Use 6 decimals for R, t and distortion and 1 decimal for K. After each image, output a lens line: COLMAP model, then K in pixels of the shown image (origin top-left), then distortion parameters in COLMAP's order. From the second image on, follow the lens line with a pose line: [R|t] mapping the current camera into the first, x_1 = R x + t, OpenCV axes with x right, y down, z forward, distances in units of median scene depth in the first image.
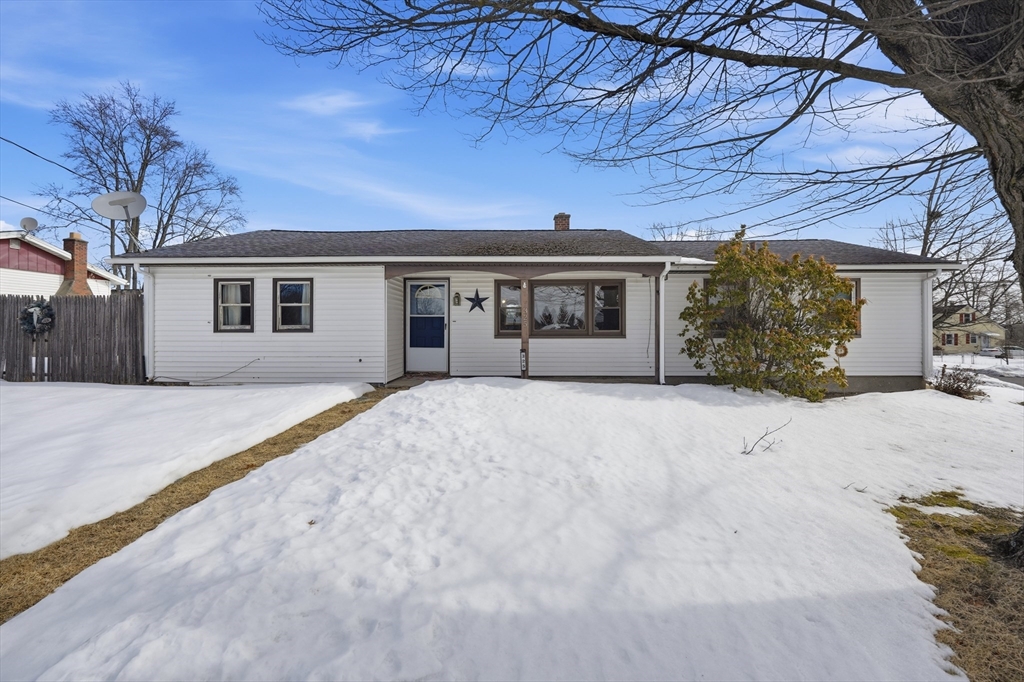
lens RADIAL K [[417.0, 0, 512.0], [0, 417.0, 341.0], [0, 0, 1]] dist [-0.001062, -0.006473]
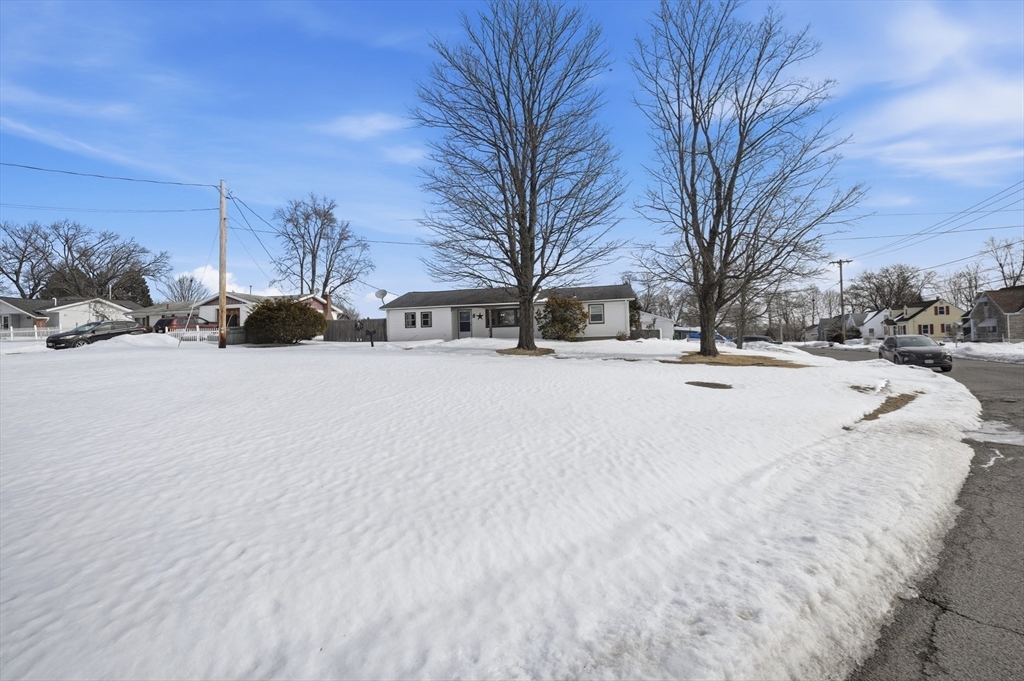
lens RADIAL K [[417.0, 0, 512.0], [0, 417.0, 340.5], [0, 0, 1]] dist [-0.001062, -0.006473]
pose [[0.981516, -0.025230, -0.189712, 0.740769], [0.021240, 0.999509, -0.023034, 0.163080], [0.190200, 0.018578, 0.981570, -2.022671]]
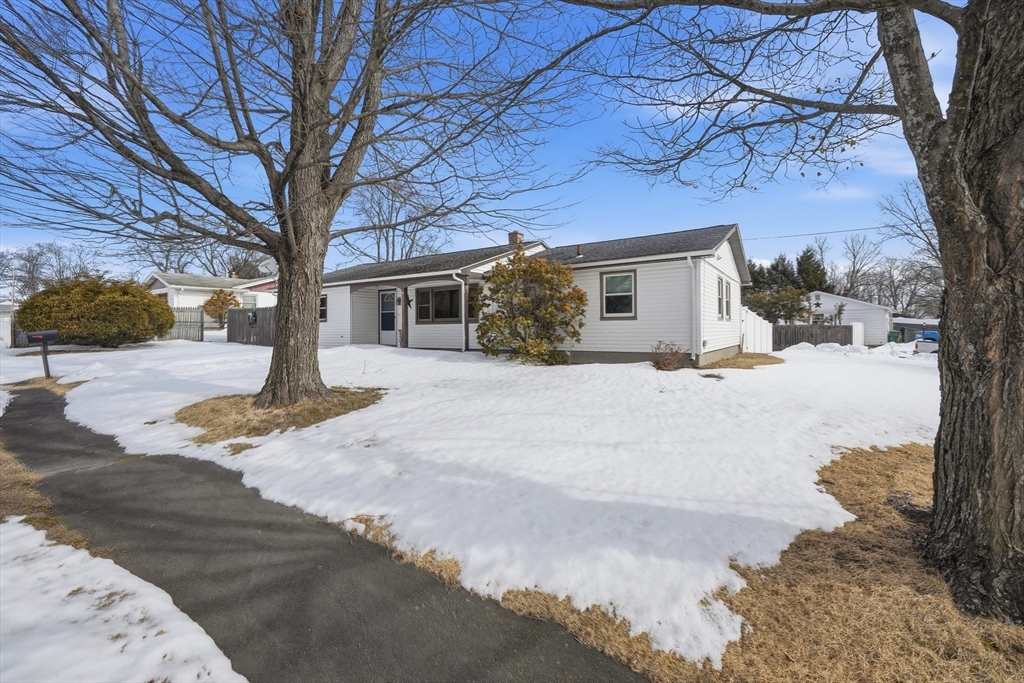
lens RADIAL K [[435.1, 0, 512.0], [0, 435.1, 341.5], [0, 0, 1]] dist [-0.000852, -0.018085]
pose [[0.846021, 0.008298, -0.533085, 1.181429], [-0.005473, 0.999961, 0.006880, 0.046535], [0.533121, -0.002903, 0.846034, -0.231641]]
